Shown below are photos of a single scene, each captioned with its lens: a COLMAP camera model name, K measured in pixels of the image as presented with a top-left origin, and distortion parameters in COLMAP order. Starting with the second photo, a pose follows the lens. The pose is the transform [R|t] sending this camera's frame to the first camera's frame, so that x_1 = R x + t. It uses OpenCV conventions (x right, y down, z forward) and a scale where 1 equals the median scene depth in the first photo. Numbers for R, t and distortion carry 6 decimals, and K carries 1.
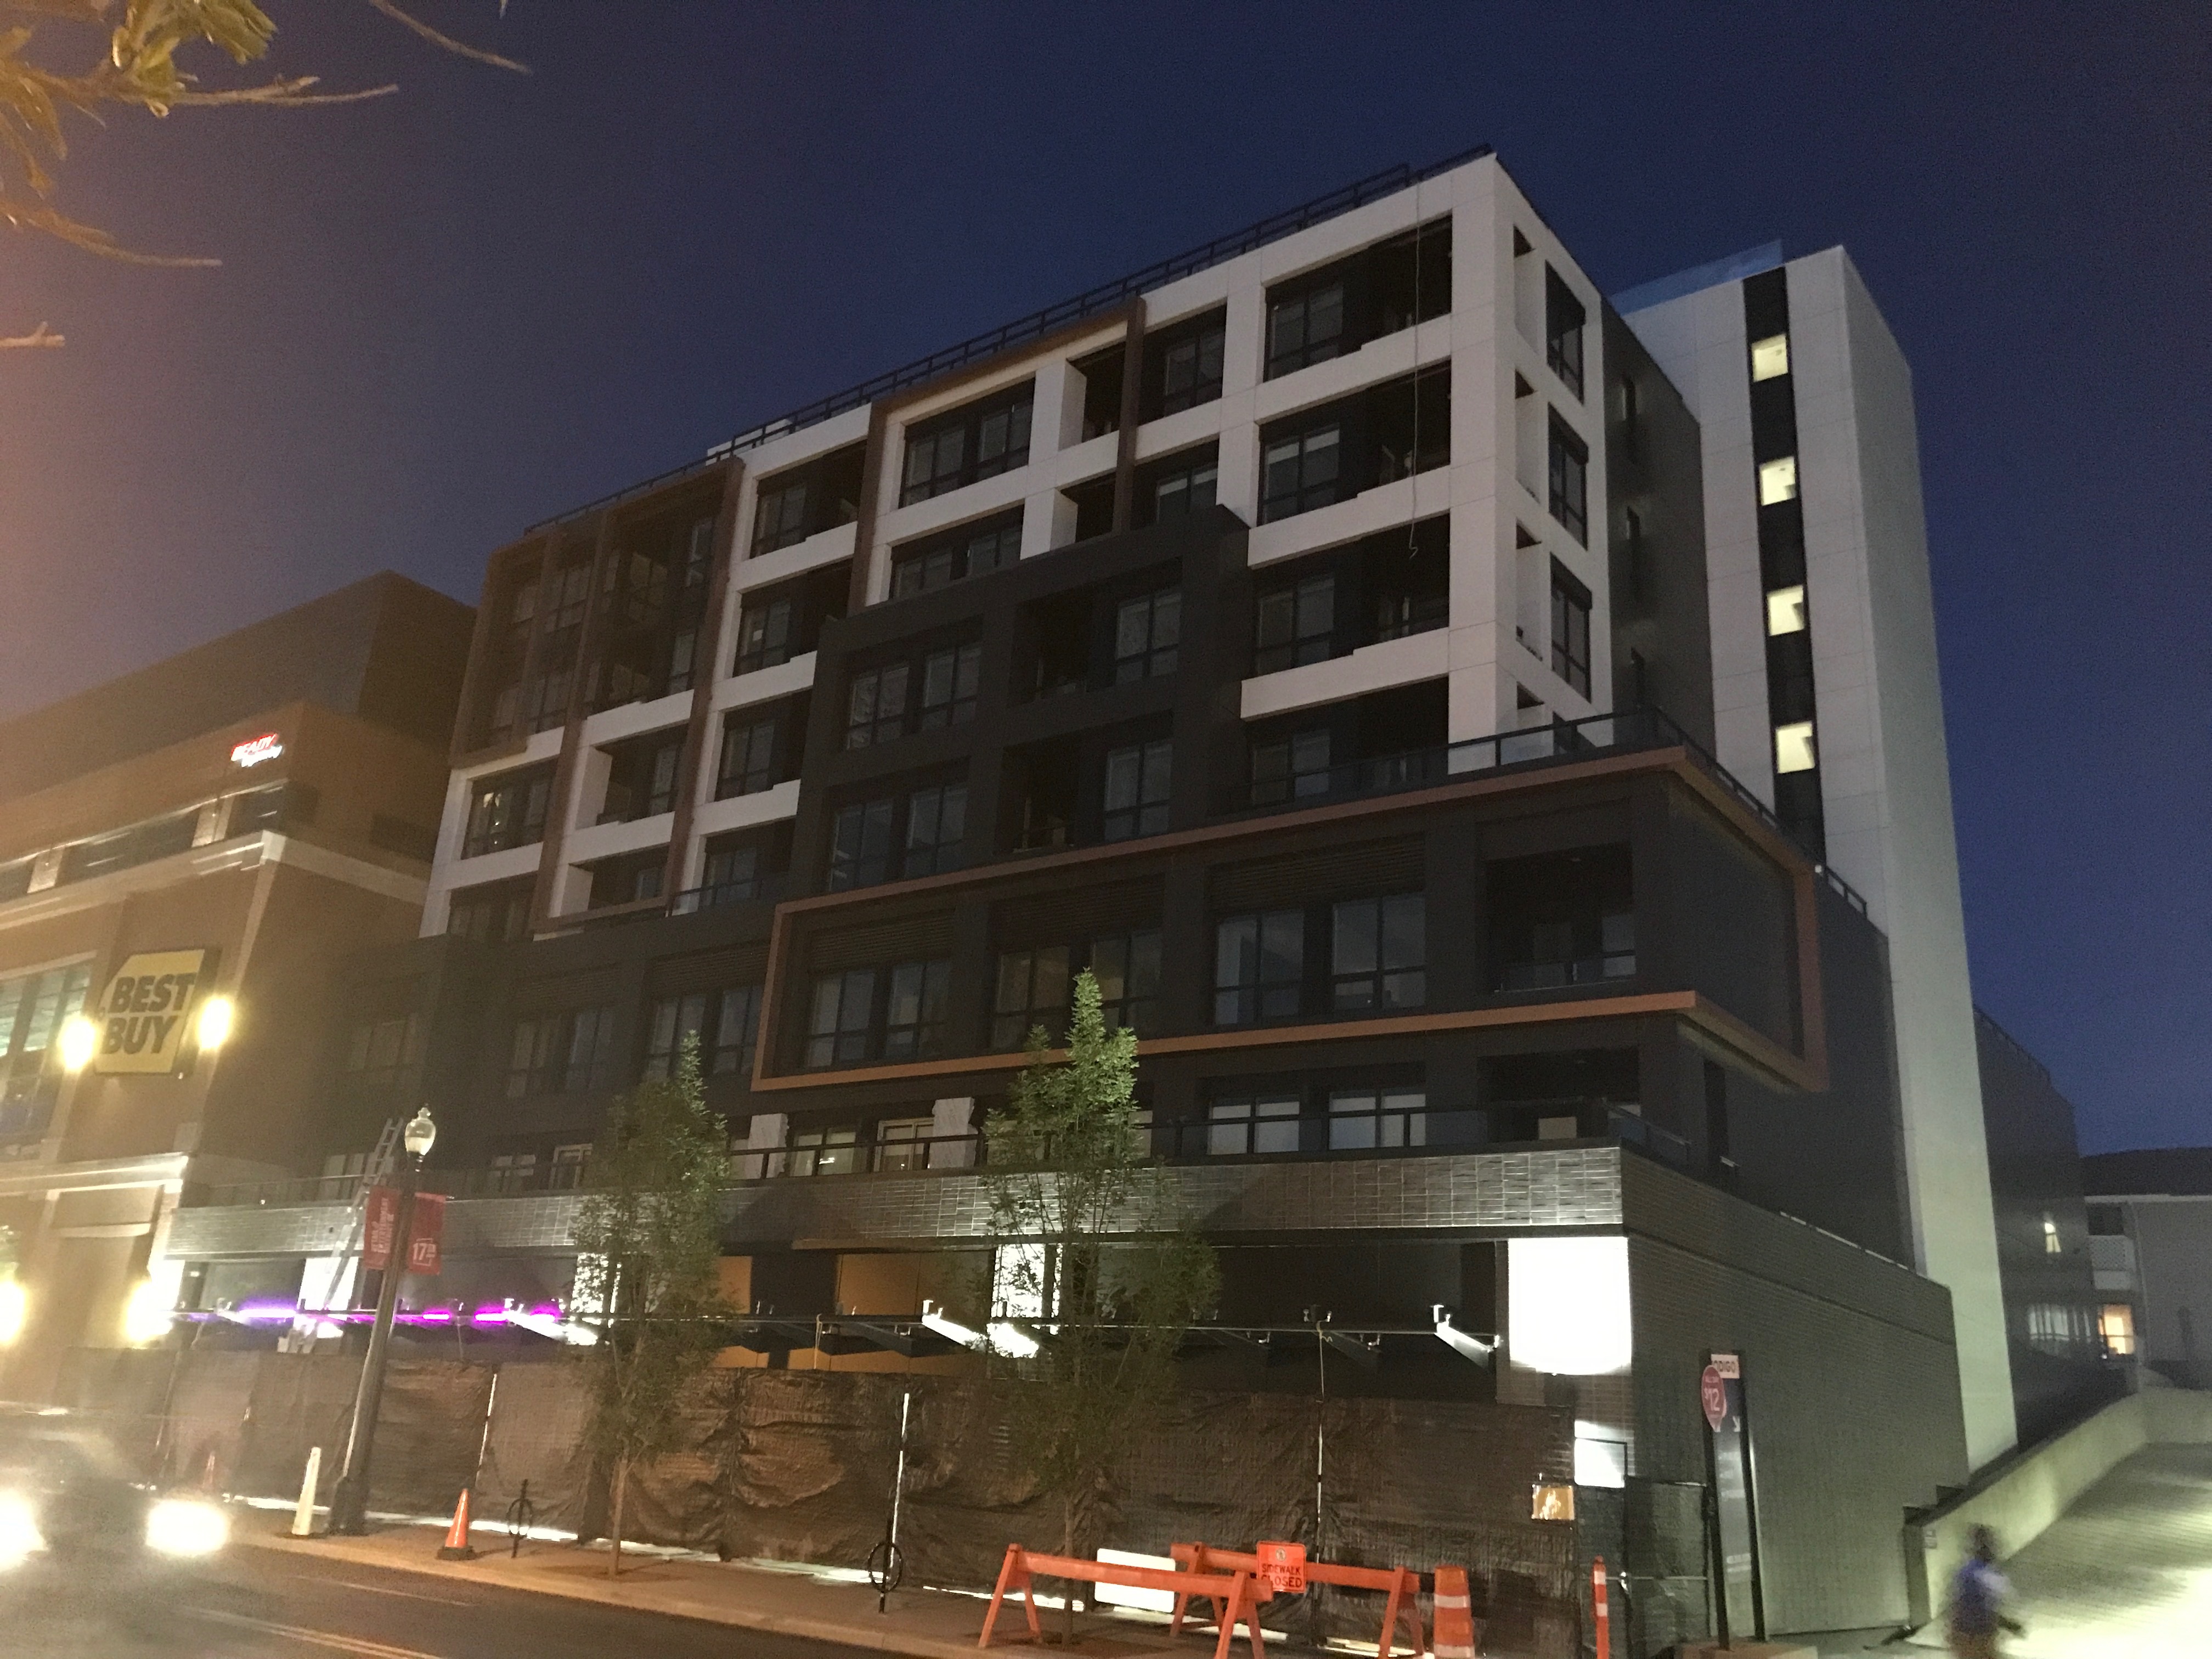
lens RADIAL K [[1791.4, 0, 1107.2], [0, 1791.4, 808.2], [0, 0, 1]] dist [0.080123, -0.093065]
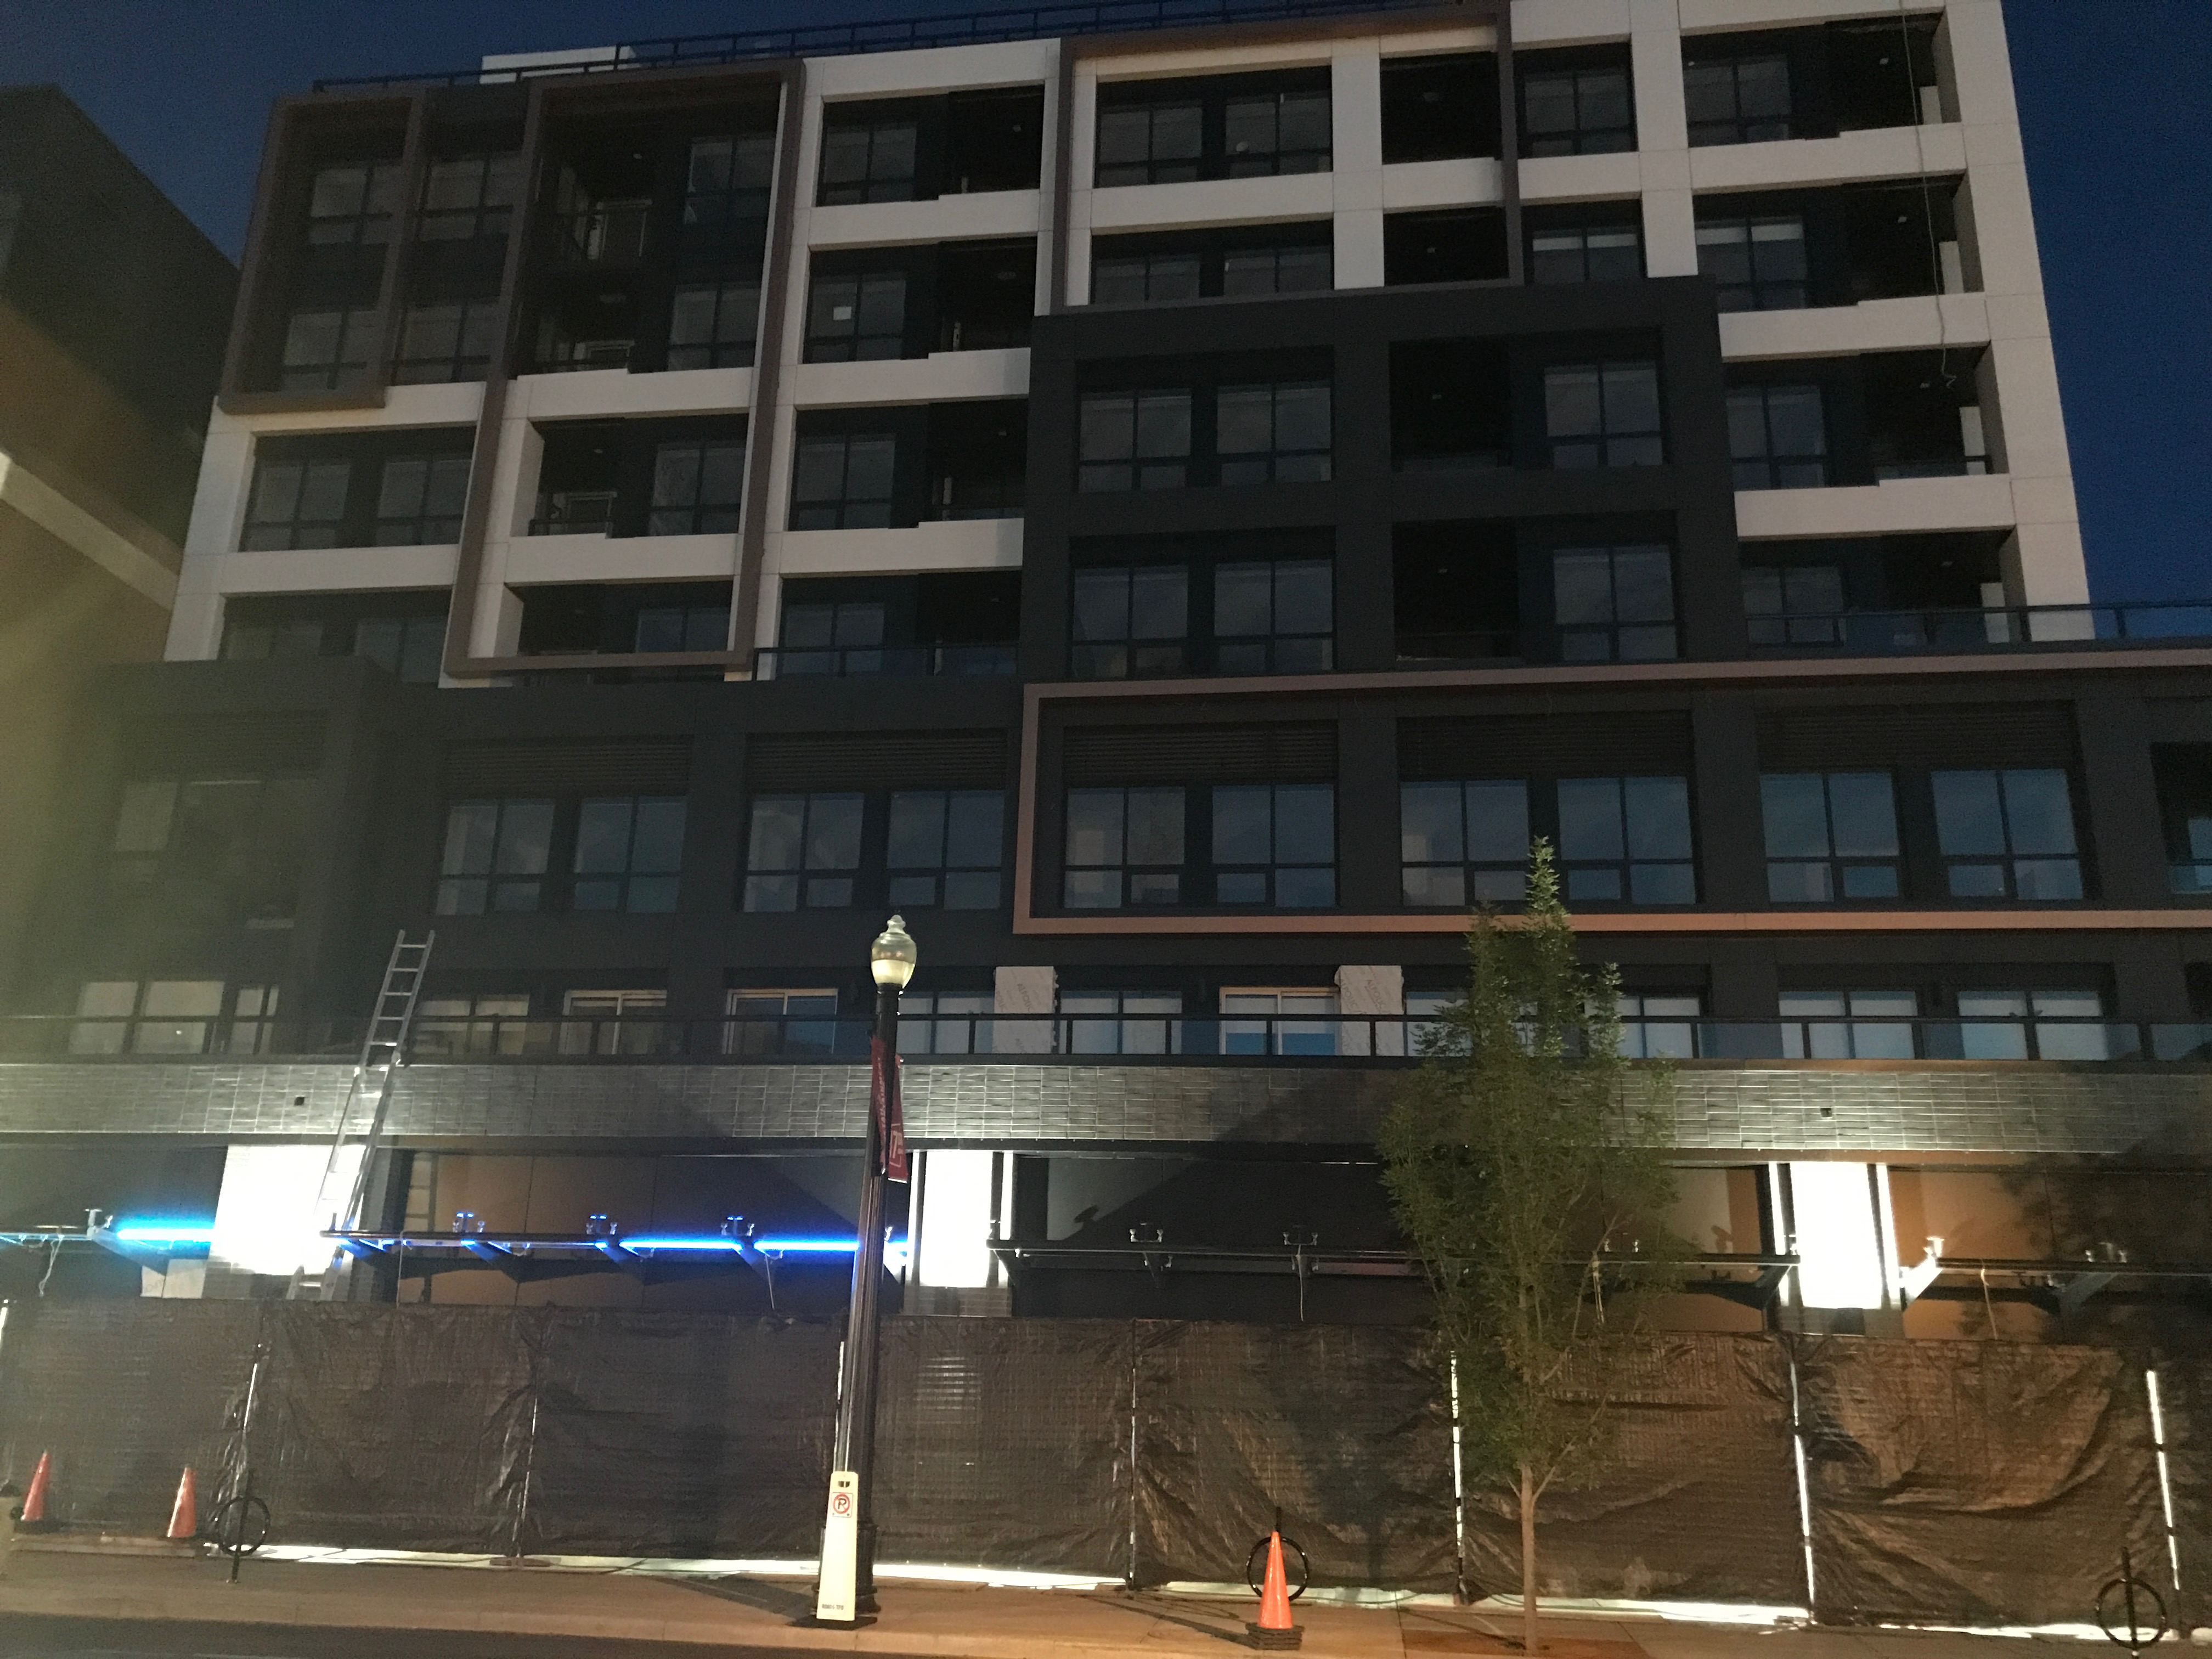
lens RADIAL K [[1780.1, 0, 1106.0], [0, 1780.1, 829.5], [0, 0, 1]] dist [0.014835, -0.000171]
pose [[0.875126, 0.108731, 0.471521, -0.449924], [-0.135188, 0.990565, 0.022483, 0.085018], [-0.464628, -0.083419, 0.881568, 0.326024]]
